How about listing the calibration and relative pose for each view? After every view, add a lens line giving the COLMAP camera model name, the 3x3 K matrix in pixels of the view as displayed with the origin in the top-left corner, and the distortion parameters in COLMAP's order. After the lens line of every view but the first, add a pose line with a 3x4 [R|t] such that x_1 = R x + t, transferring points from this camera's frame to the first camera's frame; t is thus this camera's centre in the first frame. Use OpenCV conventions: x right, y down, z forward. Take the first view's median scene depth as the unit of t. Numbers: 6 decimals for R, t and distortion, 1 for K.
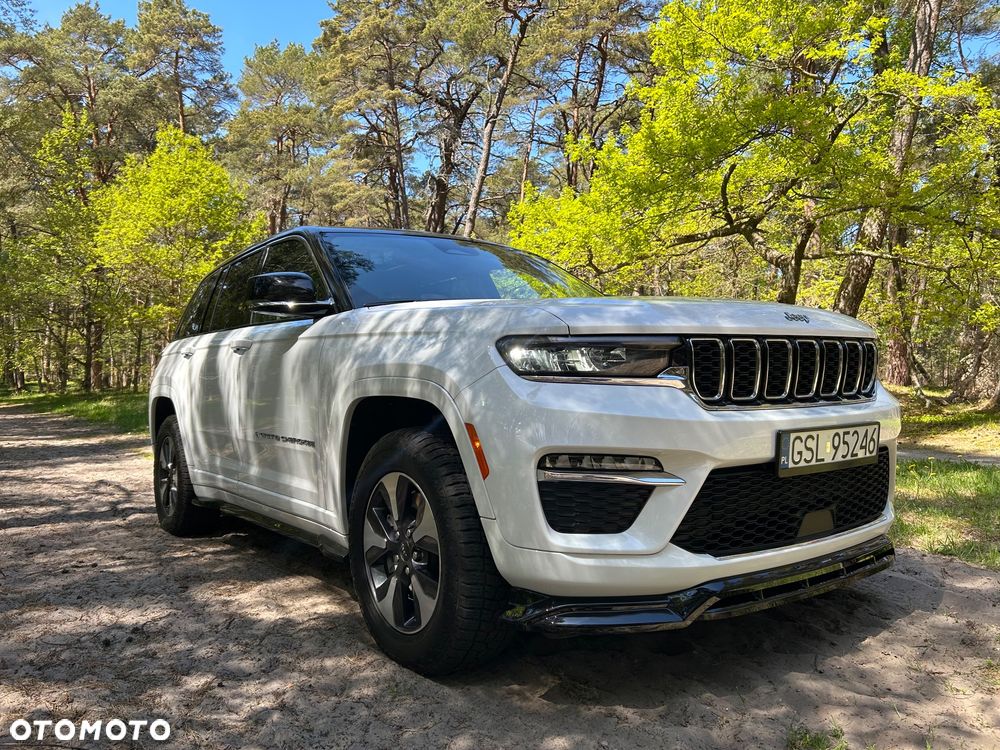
lens RADIAL K [[760.2, 0, 510.3], [0, 760.2, 373.6], [0, 0, 1]] dist [0.020429, -0.007296]
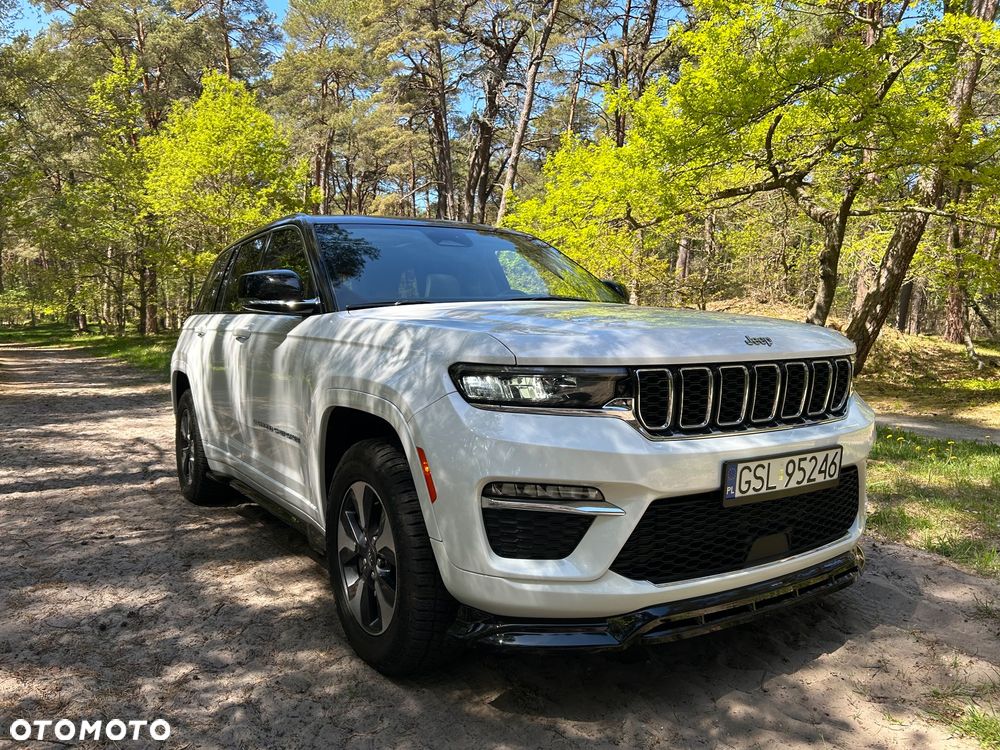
lens RADIAL K [[761.4, 0, 503.3], [0, 761.4, 374.9], [0, 0, 1]] dist [0.020670, -0.006376]
pose [[0.997371, 0.017605, -0.070287, 0.073137], [-0.012248, 0.997037, 0.075936, -0.063557], [0.071416, -0.074875, 0.994632, -0.007640]]
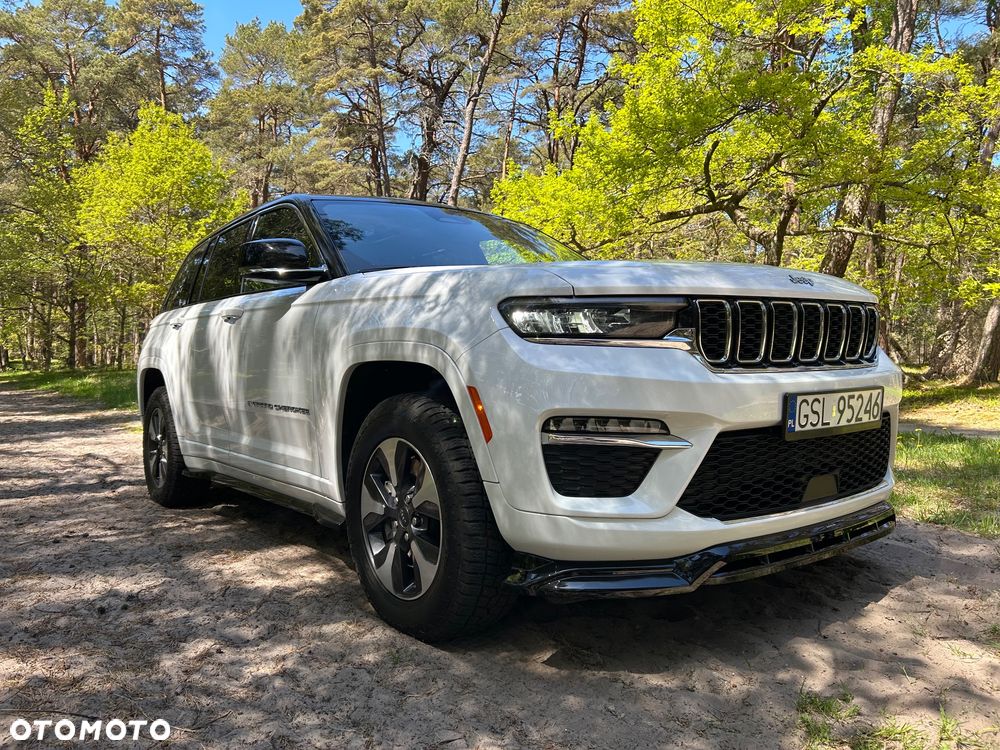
lens RADIAL K [[751.1, 0, 495.0], [0, 751.1, 364.1], [0, 0, 1]] dist [0.022584, -0.007979]
pose [[0.999981, -0.000236, 0.006087, -0.016722], [0.000141, 0.999878, 0.015589, 0.012300], [-0.006090, -0.015588, 0.999860, 0.016140]]
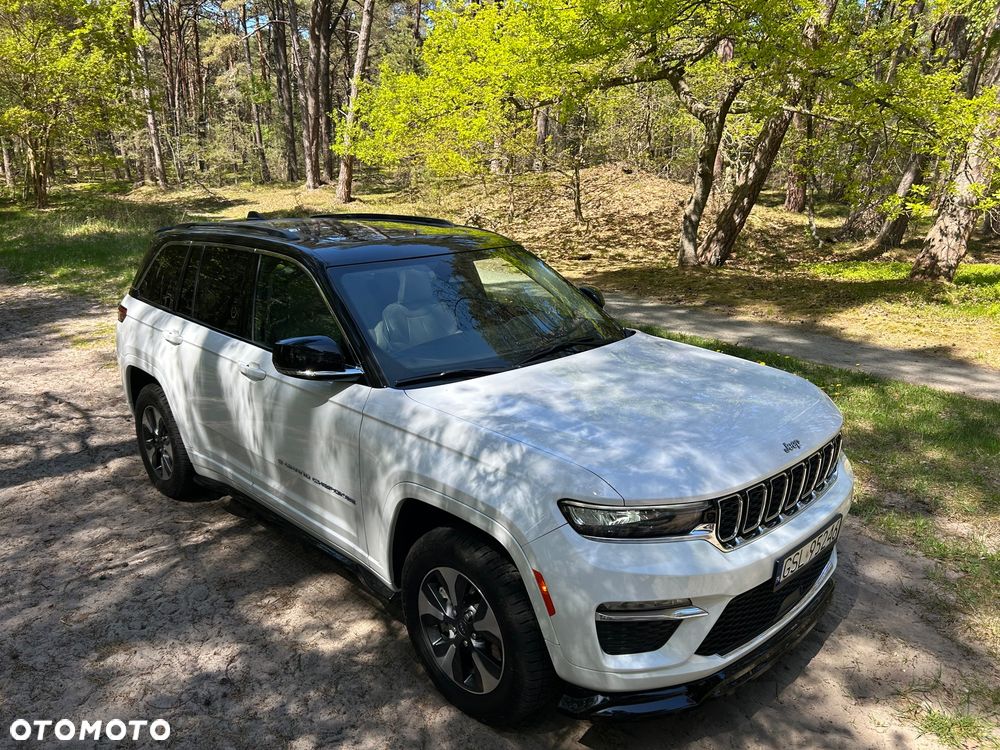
lens RADIAL K [[760.2, 0, 510.3], [0, 760.2, 373.6], [0, 0, 1]] dist [0.020429, -0.007296]
pose [[0.990555, -0.023555, 0.135081, -0.142139], [-0.014686, 0.961244, 0.275309, -0.320486], [-0.136330, -0.274692, 0.951818, -0.034953]]
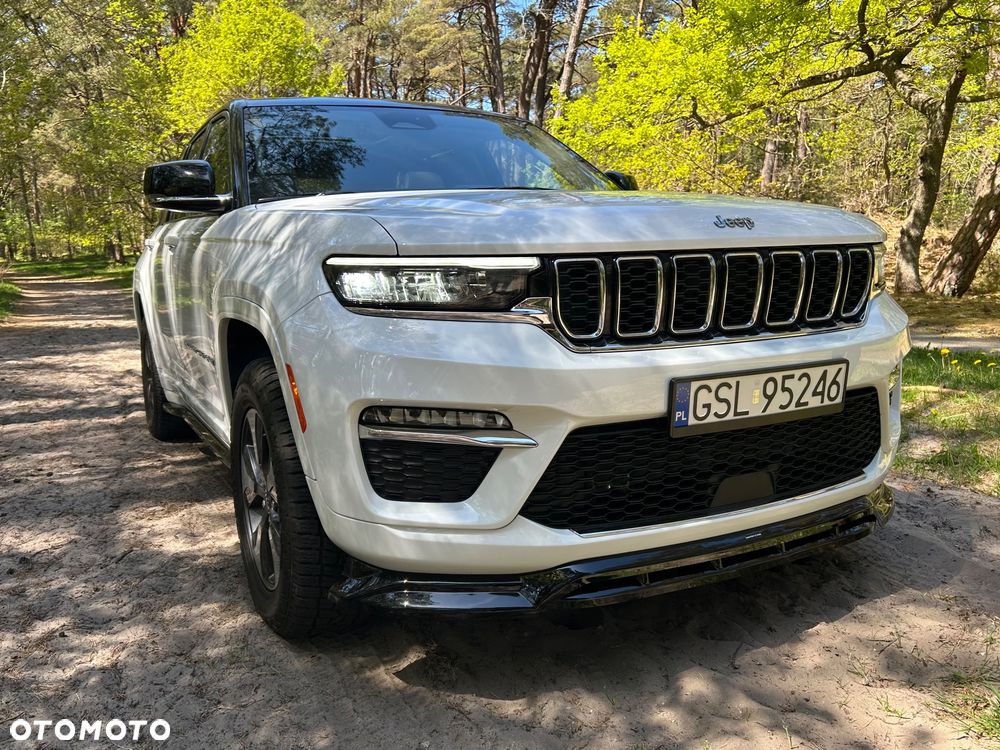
lens RADIAL K [[830.3, 0, 500.0], [0, 830.3, 375.0], [0, 0, 1]] dist [0.020375, -0.006090]
pose [[0.987659, 0.018982, -0.155467, 0.175603], [0.006048, 0.987266, 0.158965, -0.035974], [0.156505, -0.157944, 0.974967, 0.087671]]
